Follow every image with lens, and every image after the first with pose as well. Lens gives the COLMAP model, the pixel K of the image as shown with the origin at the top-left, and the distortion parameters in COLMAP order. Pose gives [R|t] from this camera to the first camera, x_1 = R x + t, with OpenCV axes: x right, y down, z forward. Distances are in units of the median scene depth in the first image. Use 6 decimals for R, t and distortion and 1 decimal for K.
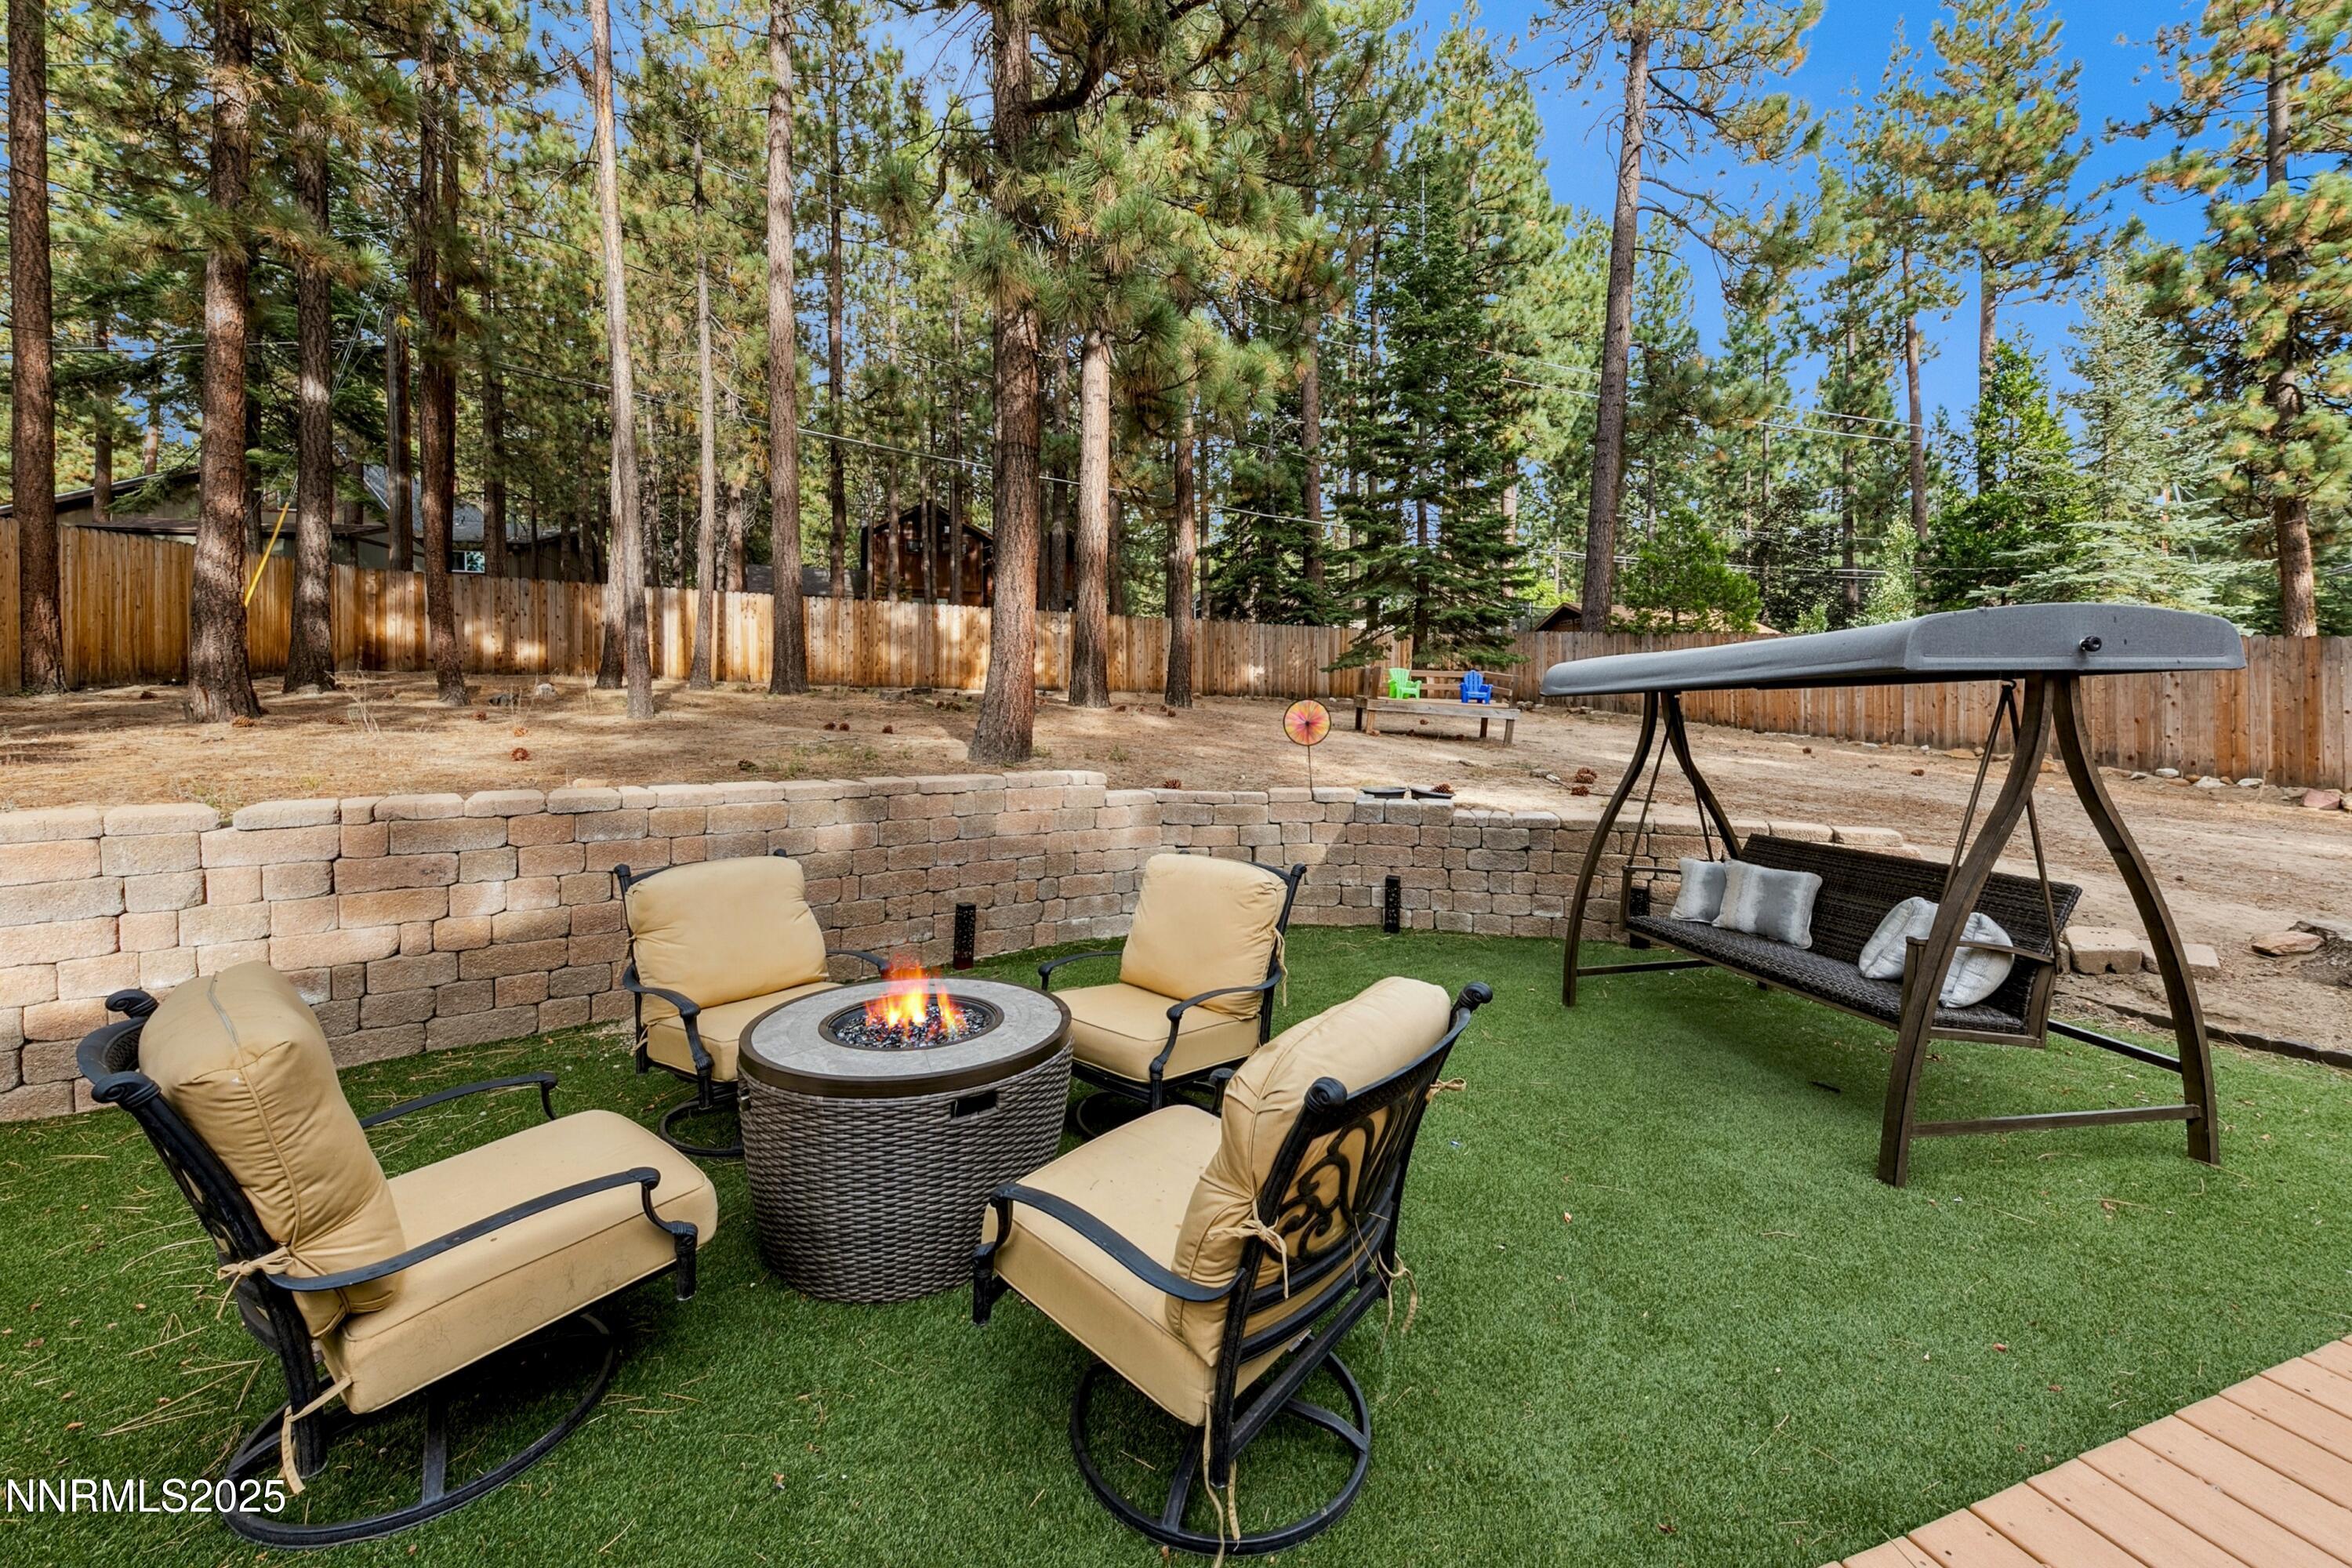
lens RADIAL K [[901.7, 0, 1161.6], [0, 901.7, 737.7], [0, 0, 1]] dist [0.014189, -0.005545]
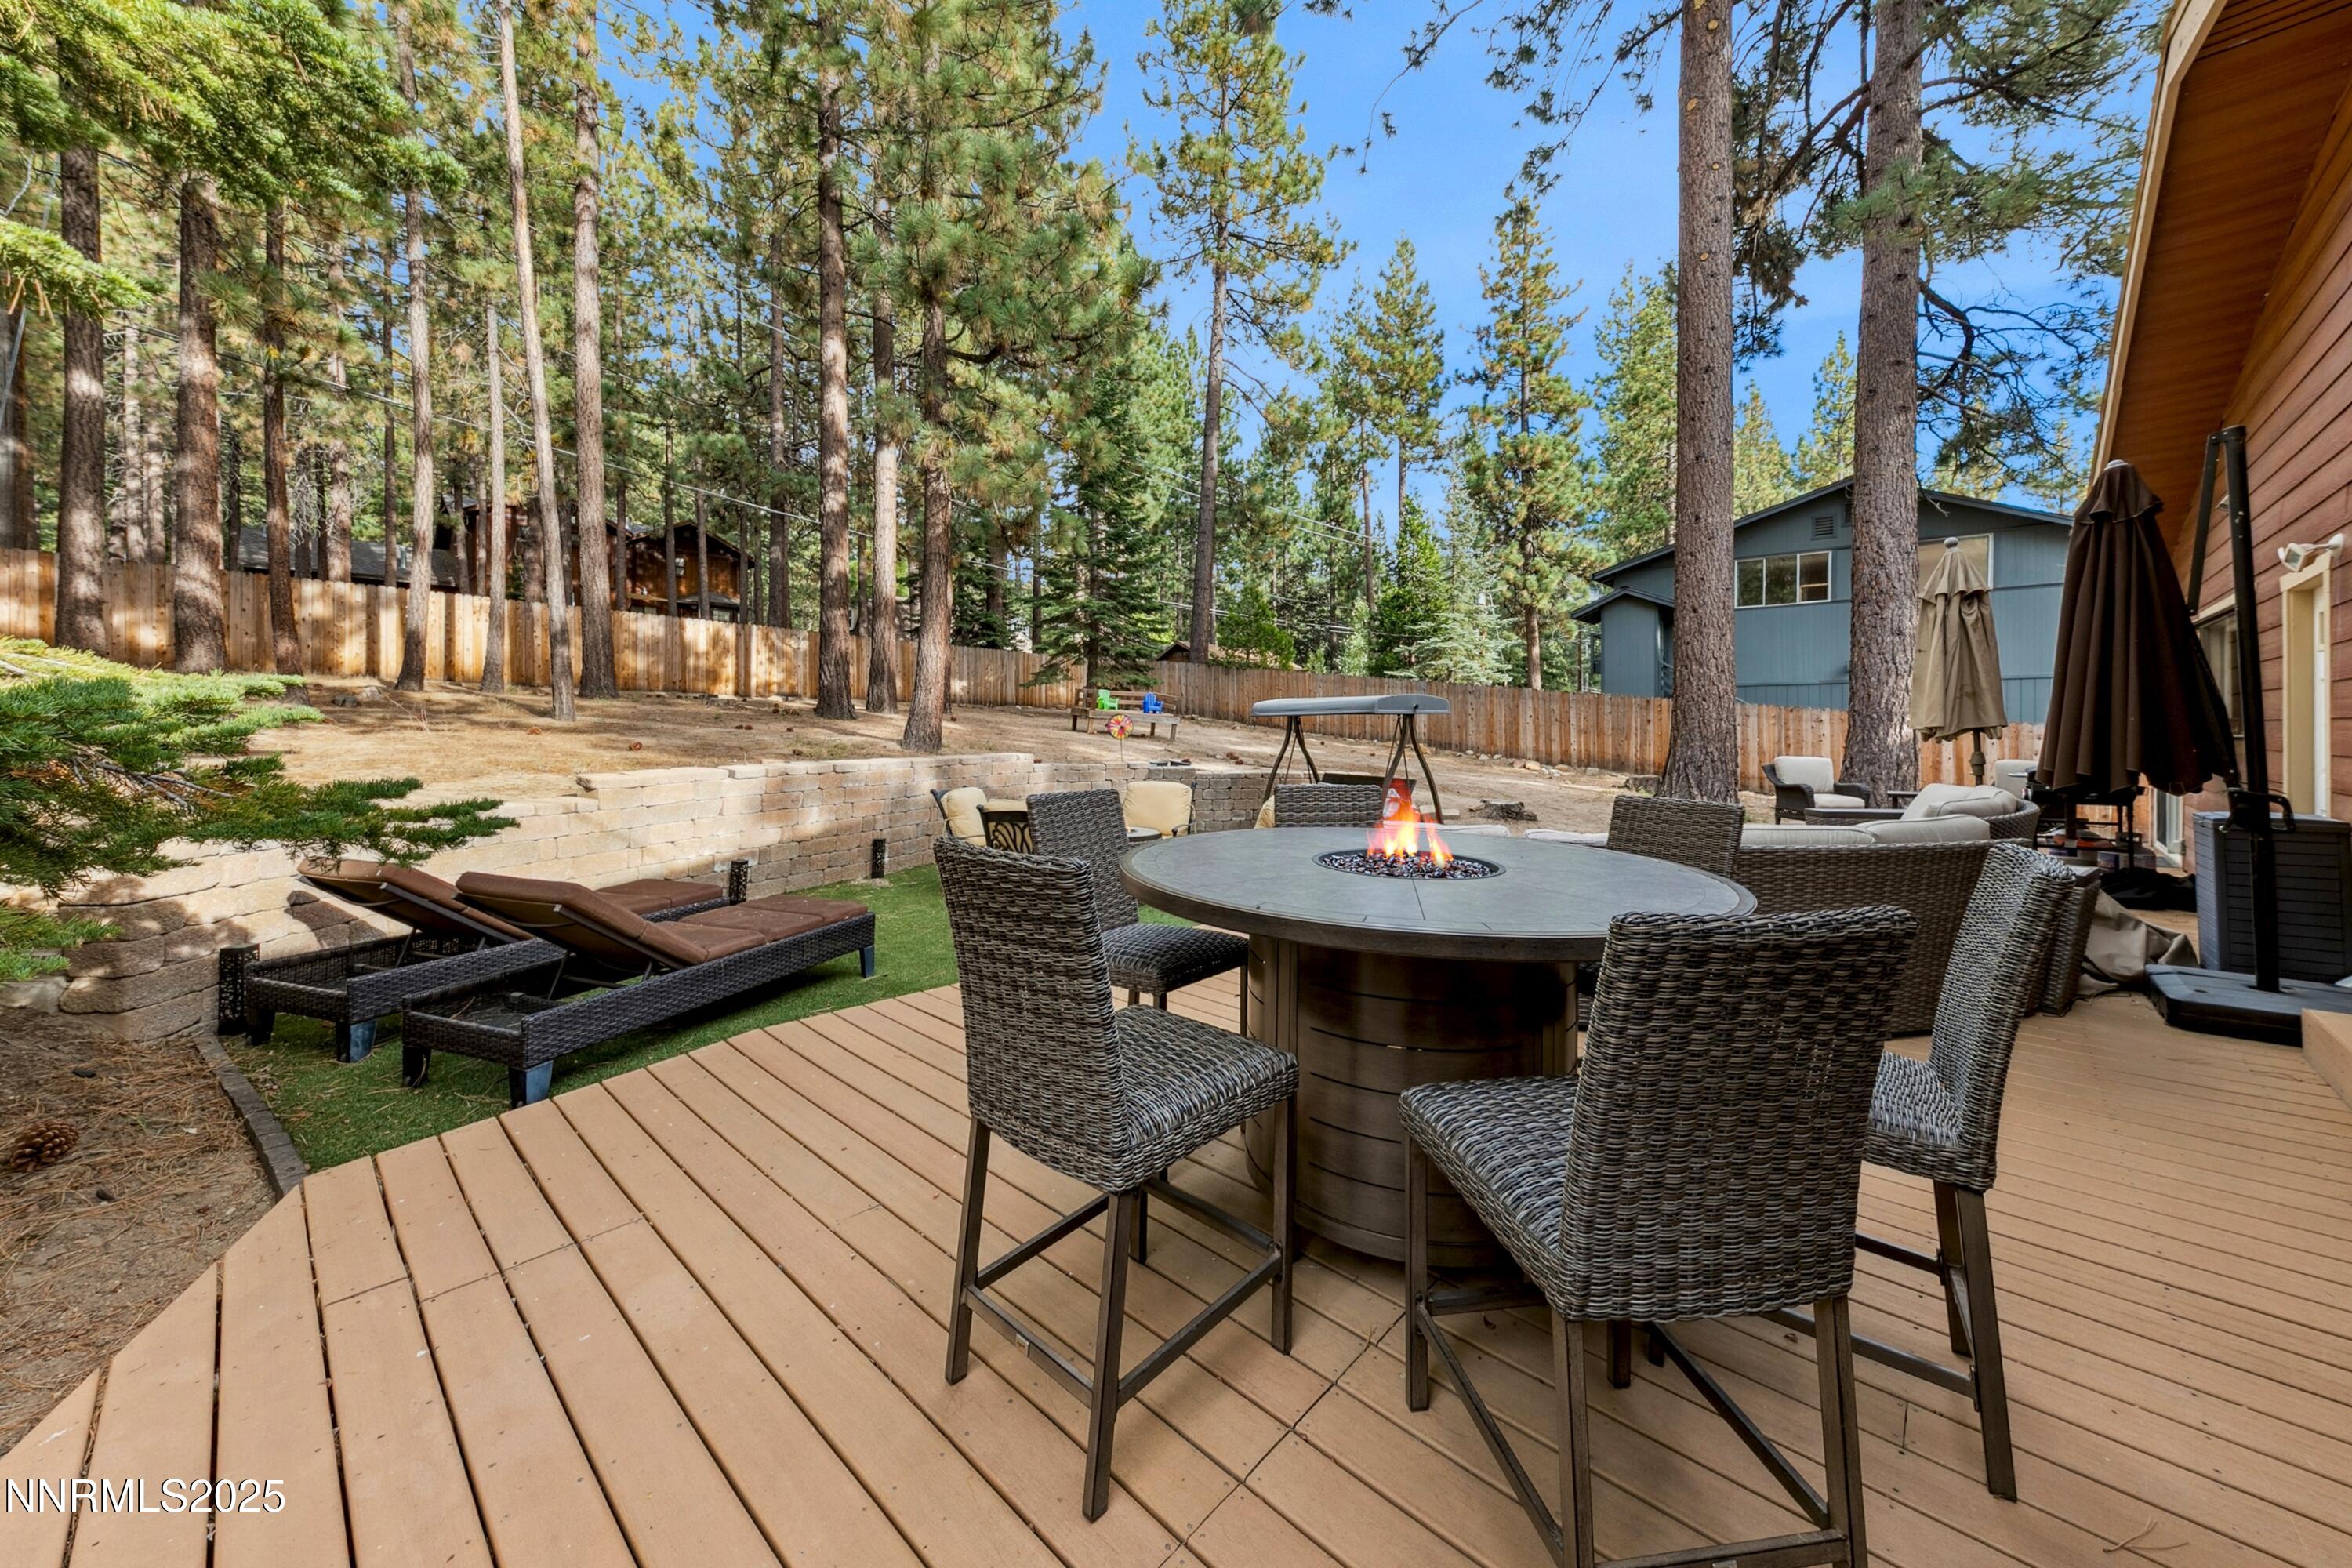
lens RADIAL K [[918.4, 0, 1175.2], [0, 918.4, 726.5], [0, 0, 1]] dist [0.002406, 0.000105]
pose [[0.883419, 0.002635, 0.468577, -0.245824], [0.003337, 0.999923, -0.011913, 0.001664], [-0.468572, 0.012088, 0.883343, -0.286749]]
